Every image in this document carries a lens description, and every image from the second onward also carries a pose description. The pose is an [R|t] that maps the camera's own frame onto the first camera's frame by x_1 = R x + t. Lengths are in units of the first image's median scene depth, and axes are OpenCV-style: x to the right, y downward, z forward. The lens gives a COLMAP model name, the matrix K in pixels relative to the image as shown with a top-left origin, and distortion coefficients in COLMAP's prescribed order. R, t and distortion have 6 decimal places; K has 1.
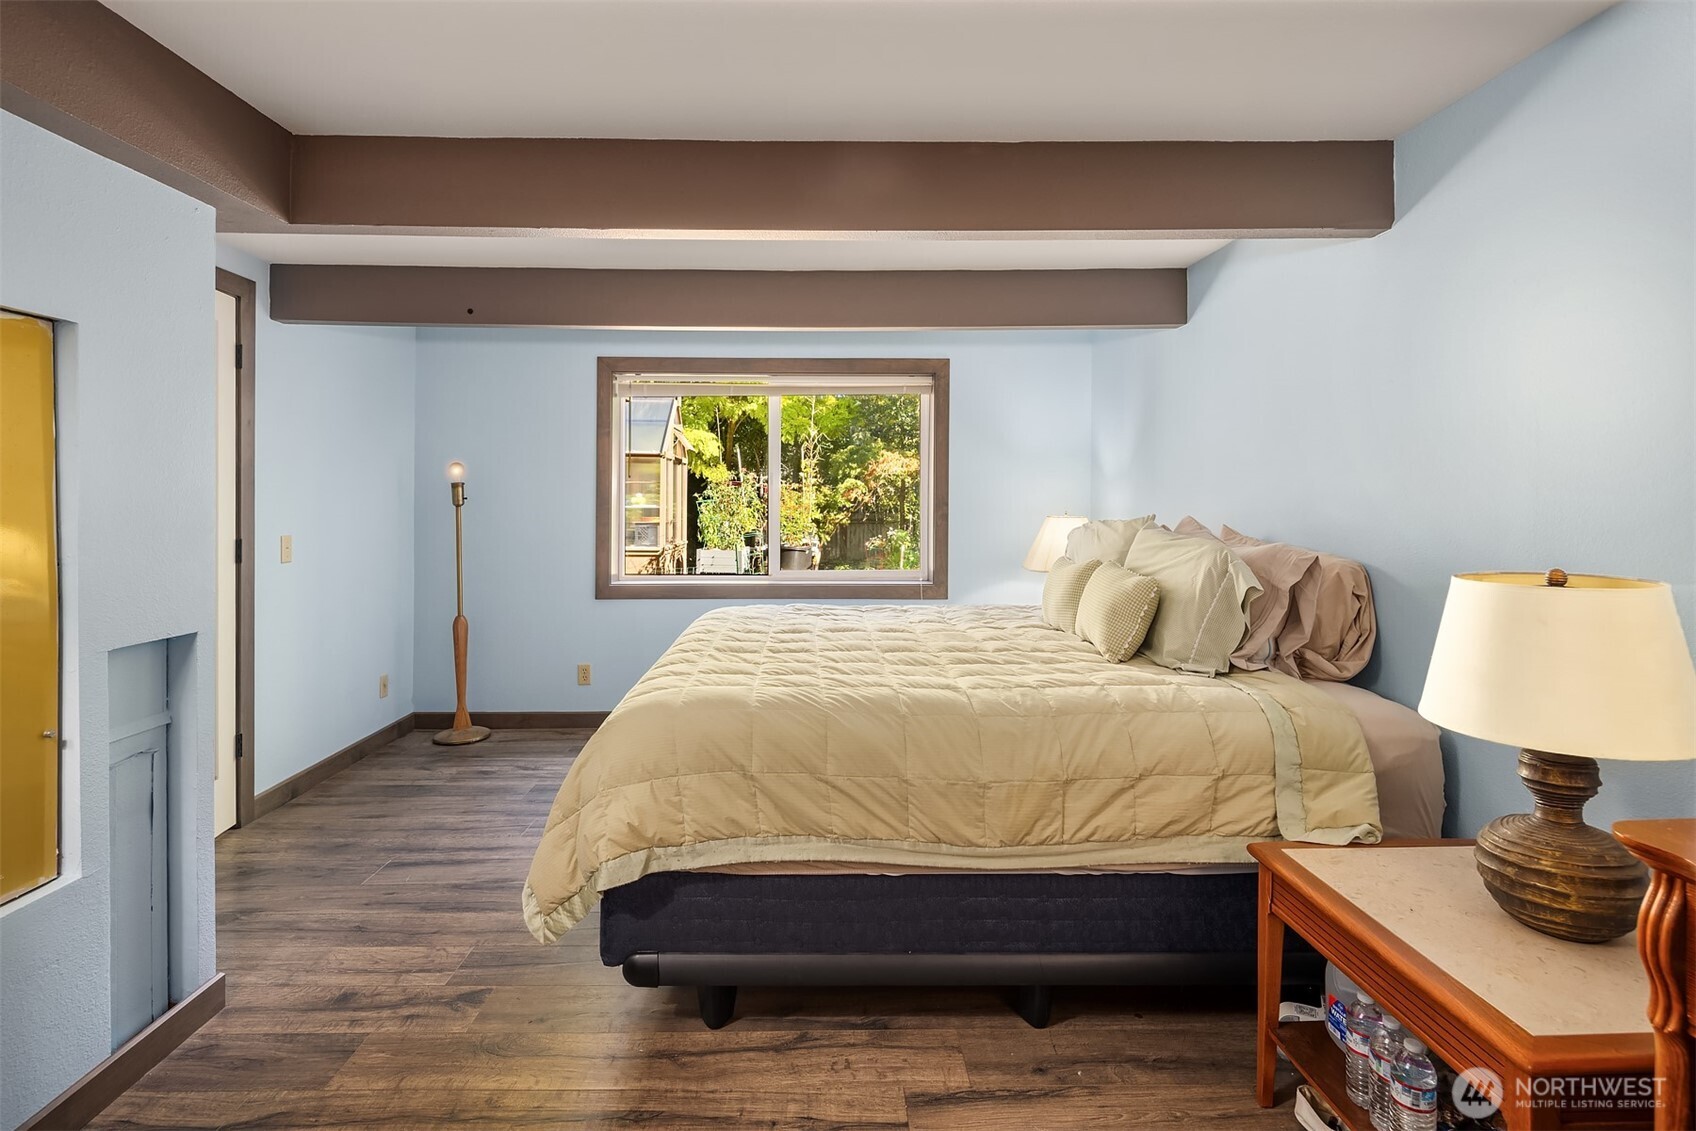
lens RADIAL K [[823.0, 0, 831.6], [0, 823.0, 501.6], [0, 0, 1]] dist [0.006737, -0.002498]
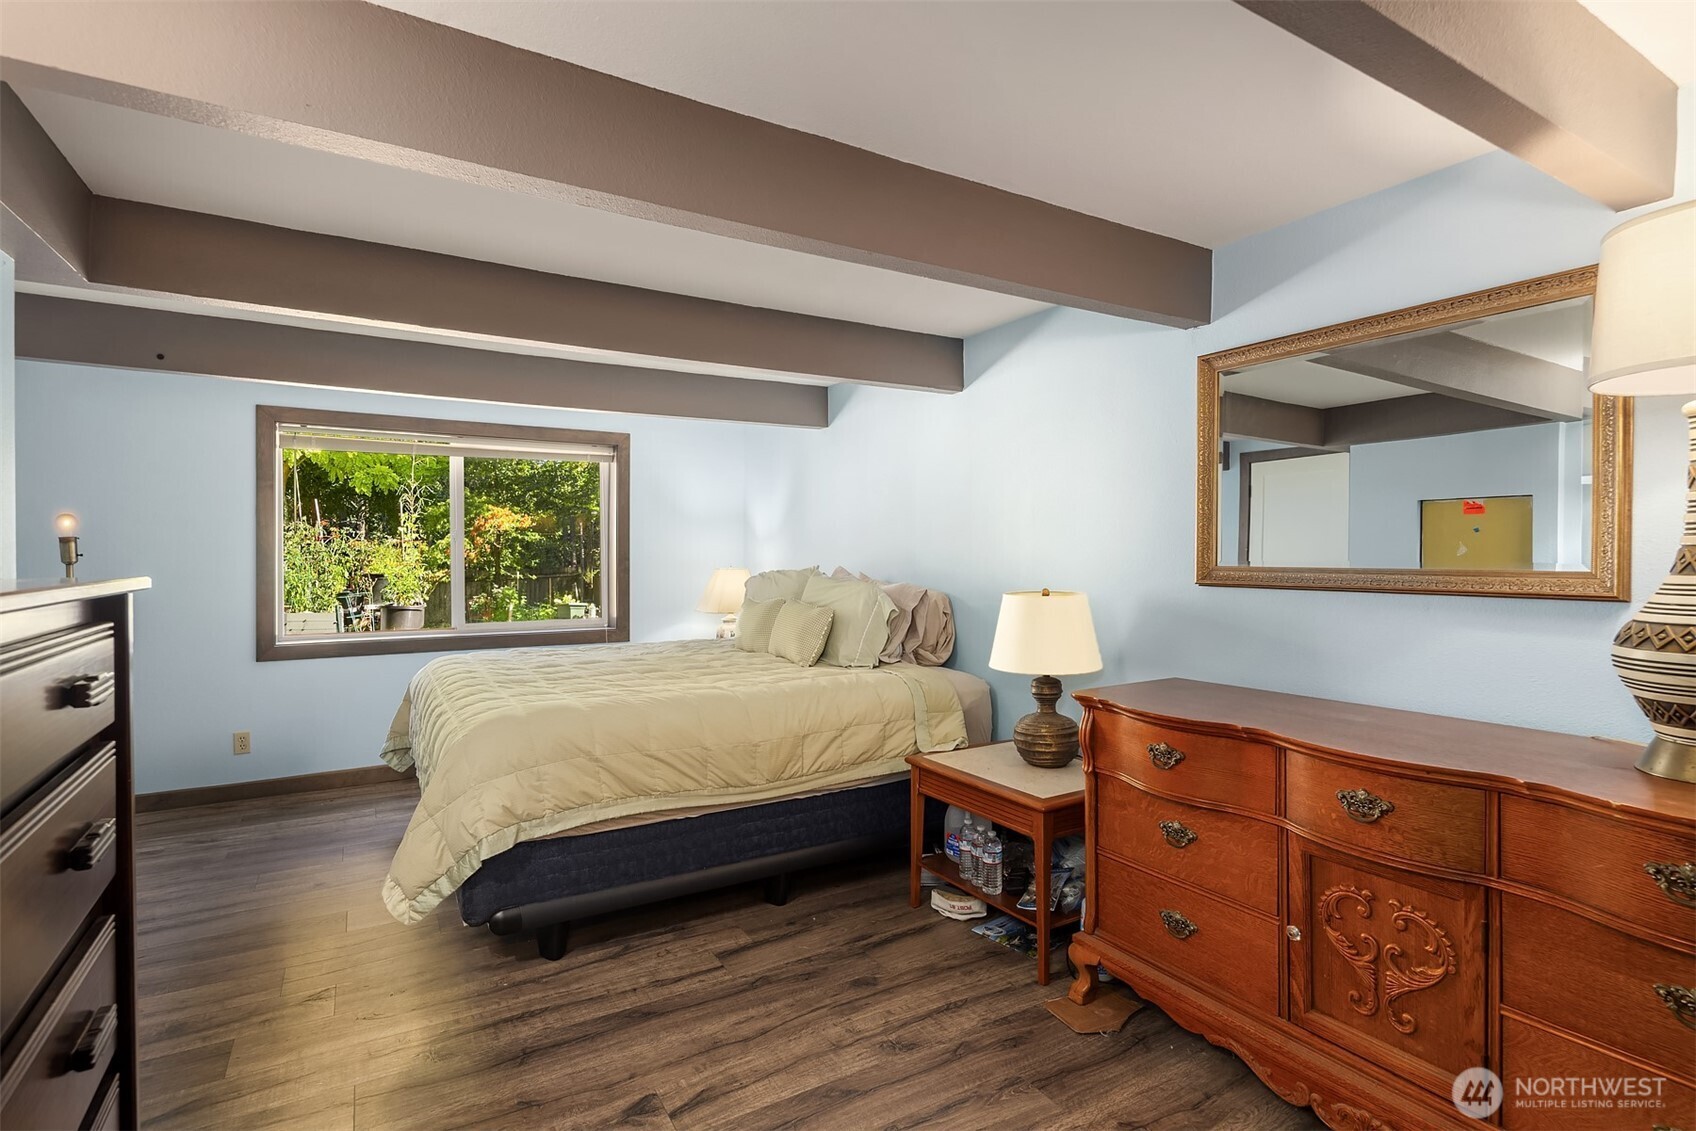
lens RADIAL K [[823.0, 0, 848.0], [0, 823.0, 563.1], [0, 0, 1]] dist [0.006737, -0.002498]
pose [[0.866567, -0.006665, 0.499016, -0.400671], [0.003589, 0.999968, 0.007123, 0.002930], [-0.499047, -0.004381, 0.866564, -0.370153]]
